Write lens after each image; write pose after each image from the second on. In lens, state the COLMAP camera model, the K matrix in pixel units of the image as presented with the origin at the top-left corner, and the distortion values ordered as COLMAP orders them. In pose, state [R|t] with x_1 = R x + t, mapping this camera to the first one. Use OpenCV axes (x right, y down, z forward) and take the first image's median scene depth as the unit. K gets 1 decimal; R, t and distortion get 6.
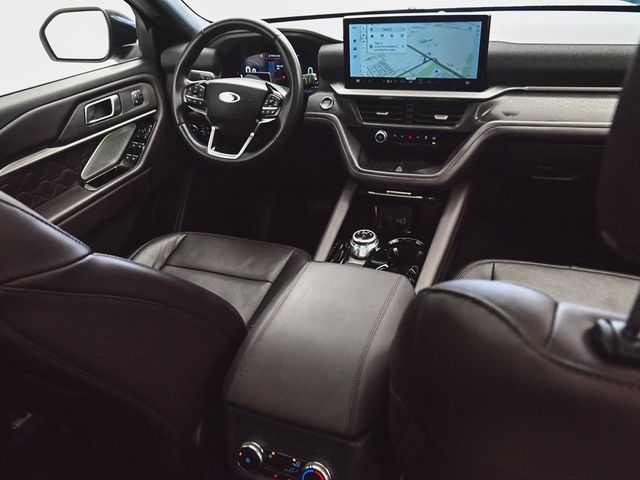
lens RADIAL K [[447.8, 0, 320.0], [0, 447.8, 240.0], [0, 0, 1]] dist [-0.008440, -0.003225]
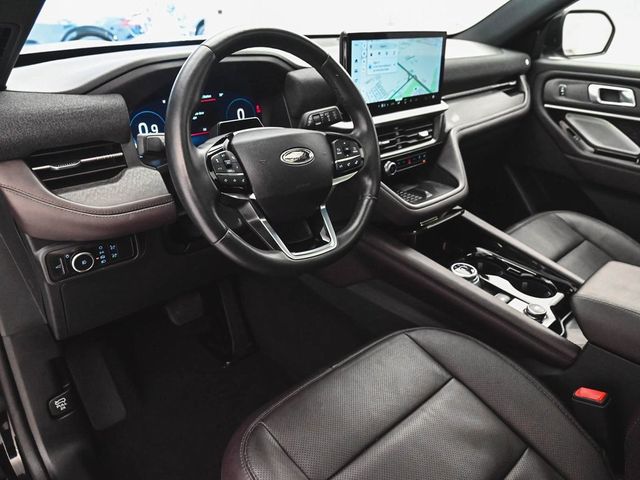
lens RADIAL K [[440.0, 0, 320.0], [0, 440.0, 240.0], [0, 0, 1]] dist [0.005349, 0.001126]
pose [[0.501845, -0.342964, 0.794058, -0.708127], [0.414303, 0.901179, 0.127392, -0.289927], [-0.759279, 0.265050, 0.594343, 0.678833]]
